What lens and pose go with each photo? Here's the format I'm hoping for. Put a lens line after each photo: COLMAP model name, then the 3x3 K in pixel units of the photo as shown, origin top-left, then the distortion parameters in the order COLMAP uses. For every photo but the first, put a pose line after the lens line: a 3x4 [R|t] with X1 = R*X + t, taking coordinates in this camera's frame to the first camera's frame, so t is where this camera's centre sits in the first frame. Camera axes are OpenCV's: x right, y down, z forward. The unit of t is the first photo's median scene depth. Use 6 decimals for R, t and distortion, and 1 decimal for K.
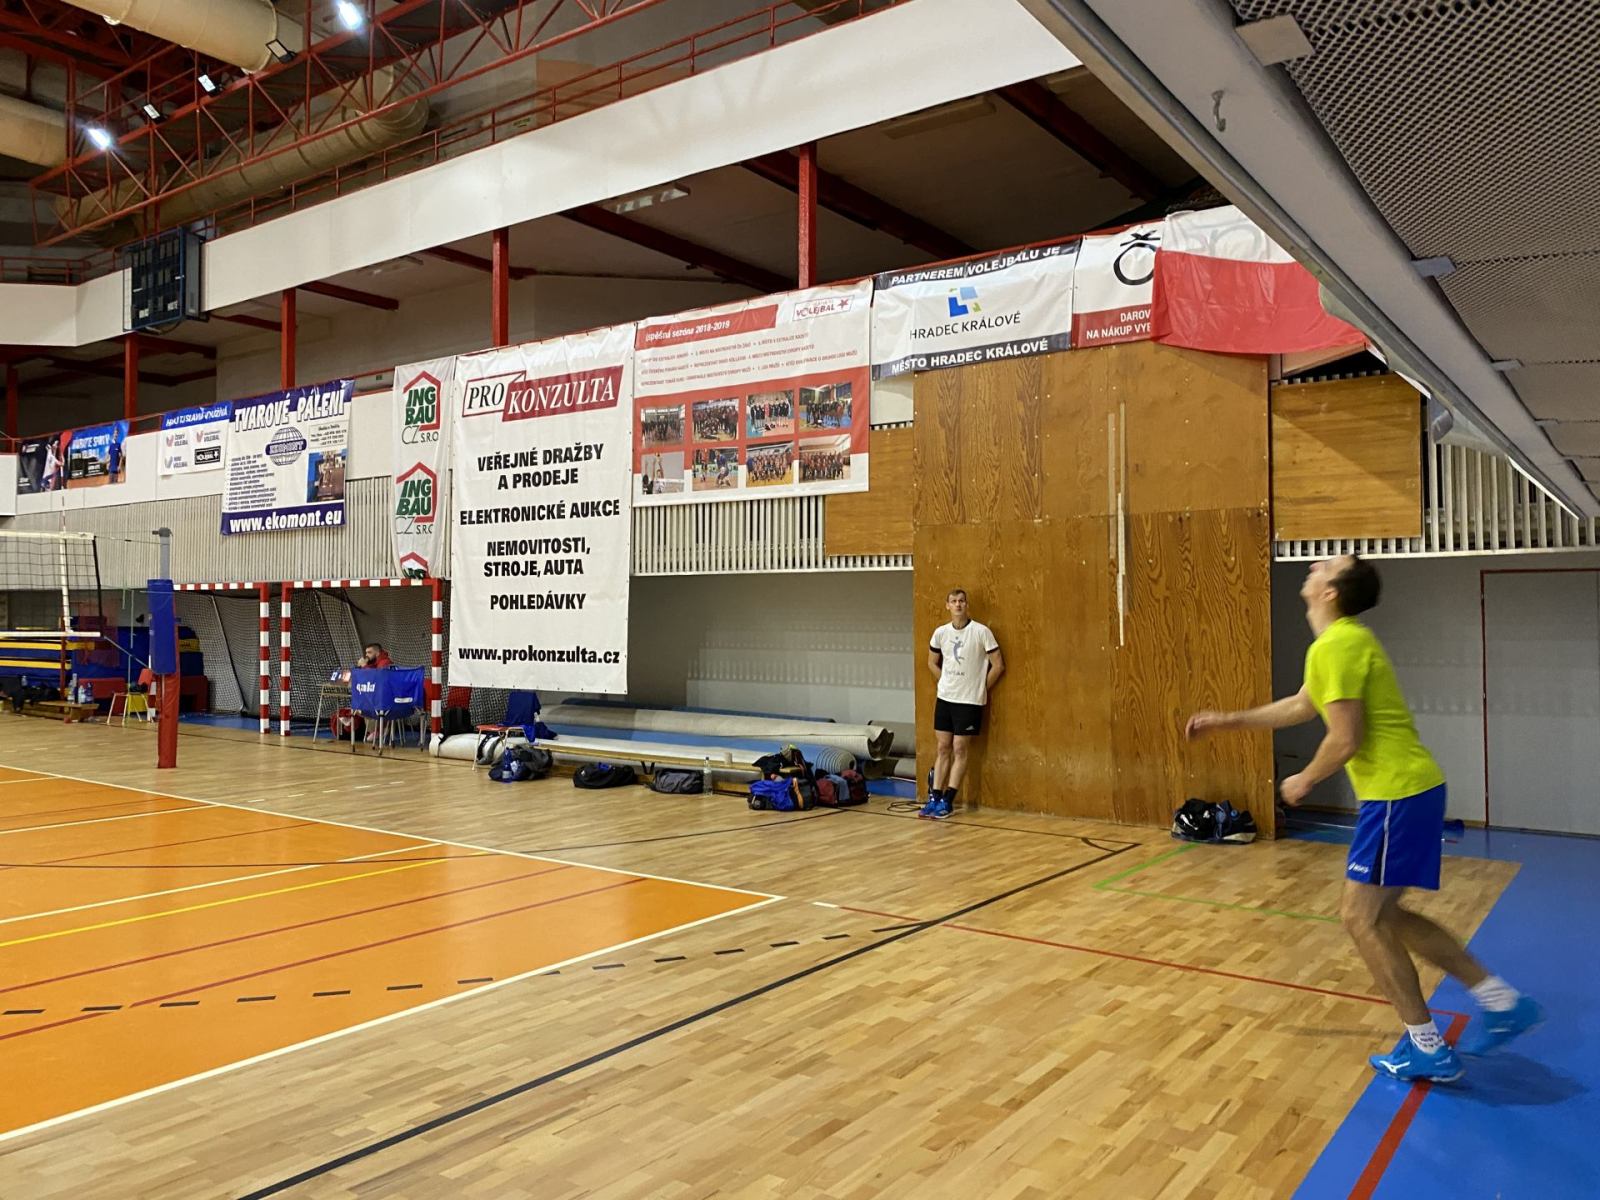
lens RADIAL K [[1211.3, 0, 806.4], [0, 1211.3, 589.9], [0, 0, 1]] dist [0.013836, -0.017080]
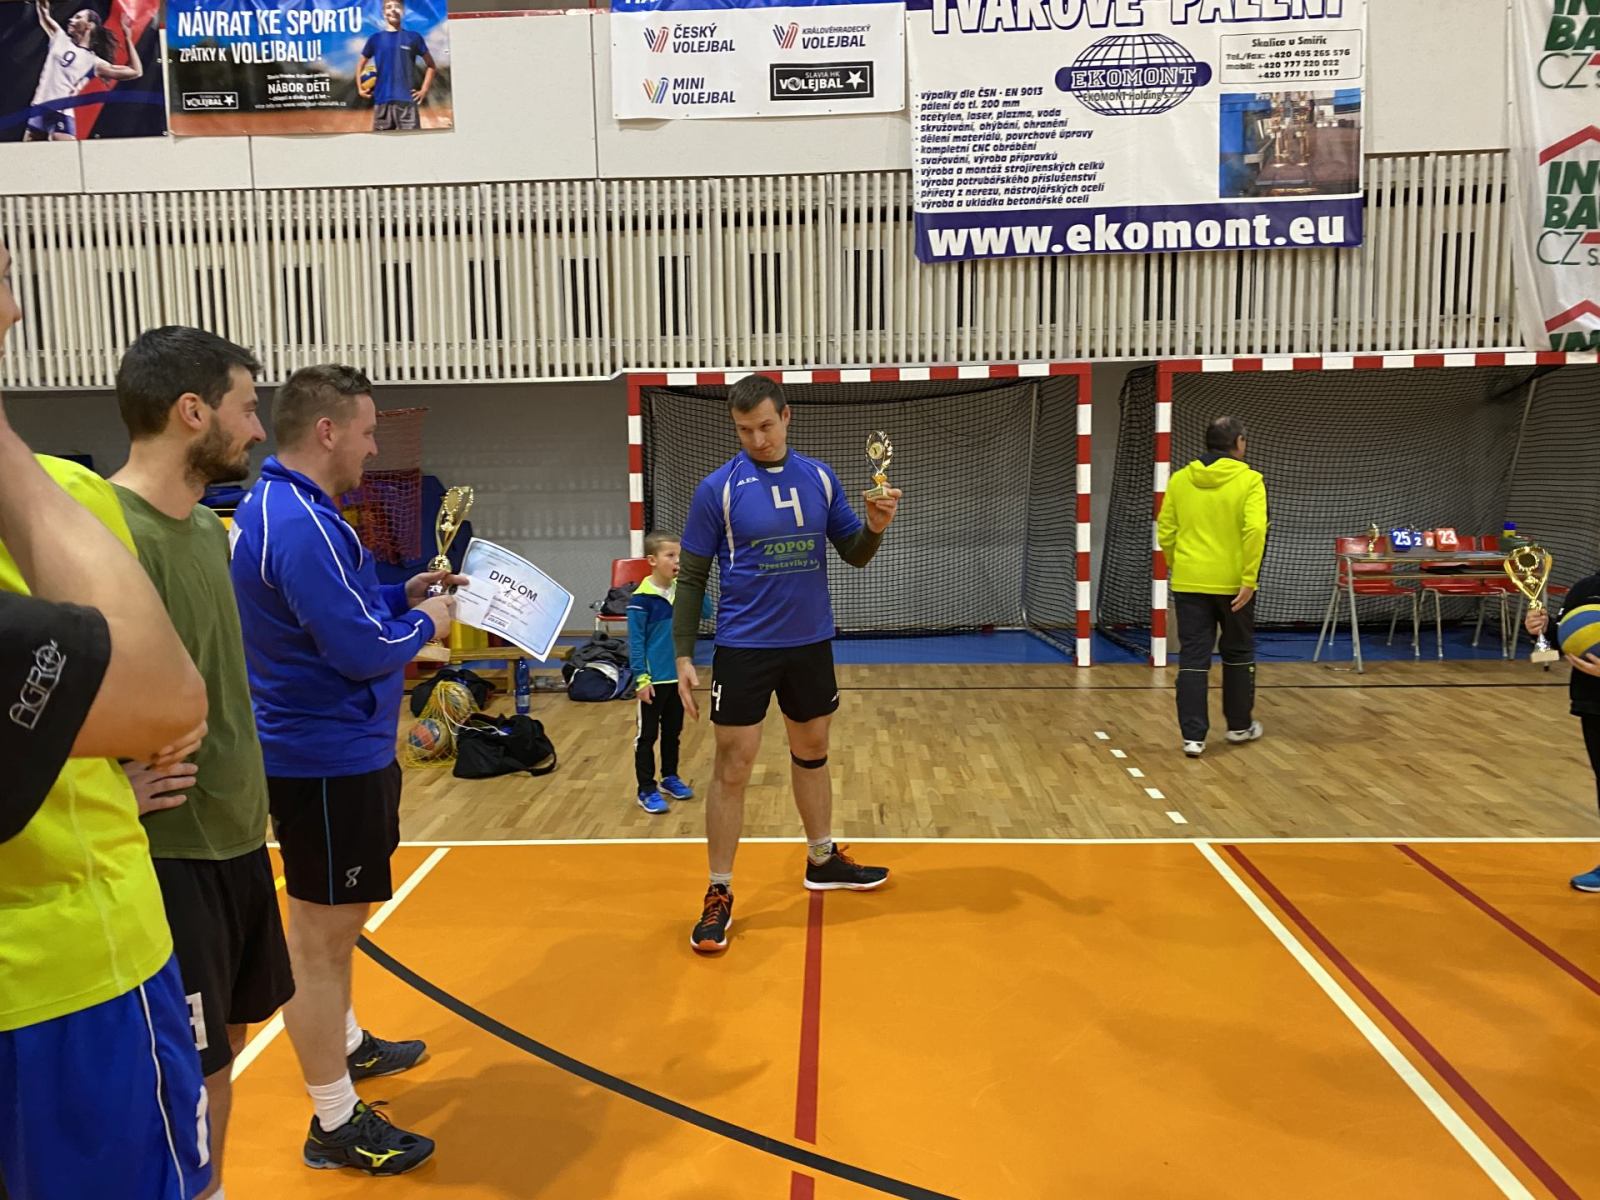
lens RADIAL K [[1211.3, 0, 801.2], [0, 1211.3, 599.2], [0, 0, 1]] dist [0.013836, -0.017080]
pose [[0.835303, -0.092460, 0.541959, -0.770382], [0.011331, 0.988443, 0.151168, 0.012375], [-0.549673, -0.120130, 0.826697, 0.609983]]
